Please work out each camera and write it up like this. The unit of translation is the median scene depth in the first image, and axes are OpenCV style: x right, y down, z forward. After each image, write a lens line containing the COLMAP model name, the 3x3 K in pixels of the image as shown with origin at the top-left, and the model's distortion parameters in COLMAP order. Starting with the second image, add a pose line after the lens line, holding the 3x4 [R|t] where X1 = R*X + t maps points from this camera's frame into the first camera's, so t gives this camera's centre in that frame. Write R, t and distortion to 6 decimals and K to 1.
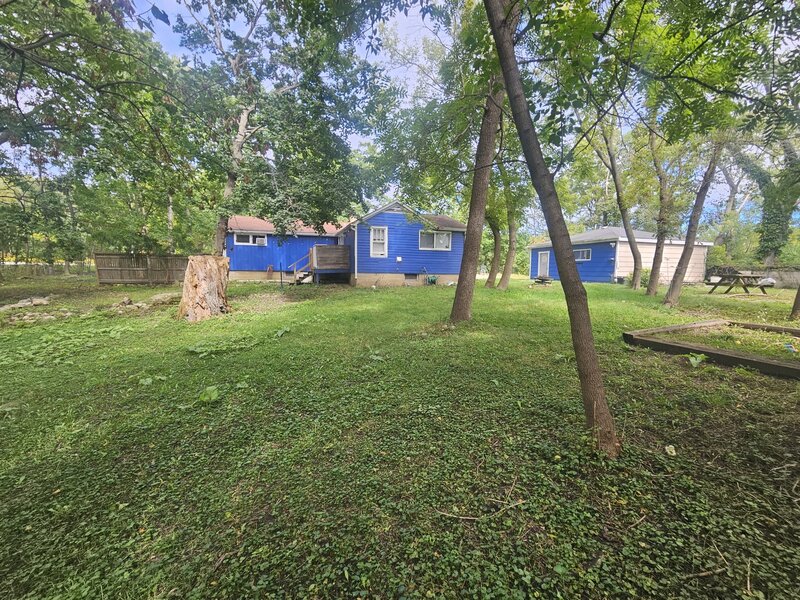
lens RADIAL K [[325.0, 0, 401.0], [0, 325.0, 300.4], [0, 0, 1]] dist [0.000177, -0.000043]
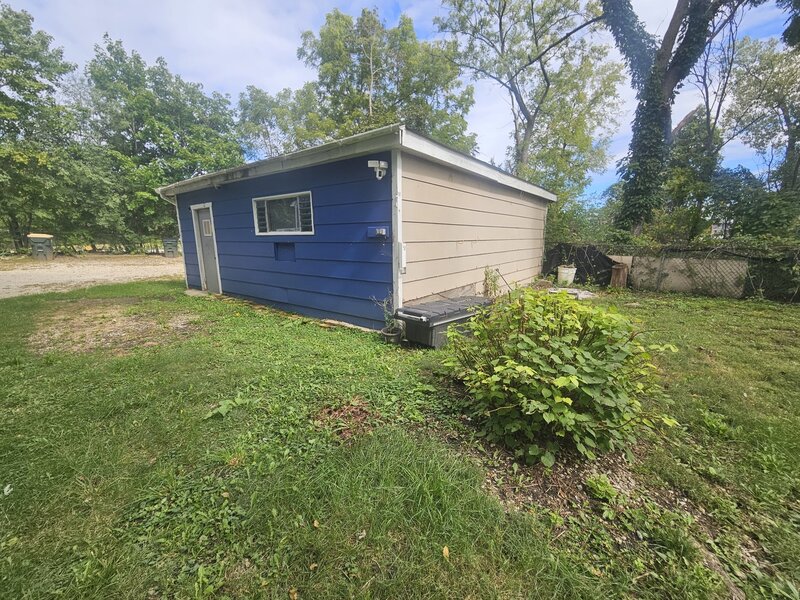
lens RADIAL K [[325.0, 0, 398.3], [0, 325.0, 299.3], [0, 0, 1]] dist [0.000177, -0.000043]
pose [[0.791463, -0.132715, 0.596634, 0.477997], [0.077256, 0.990035, 0.117739, -0.098746], [-0.606314, -0.047093, 0.793829, 0.748169]]
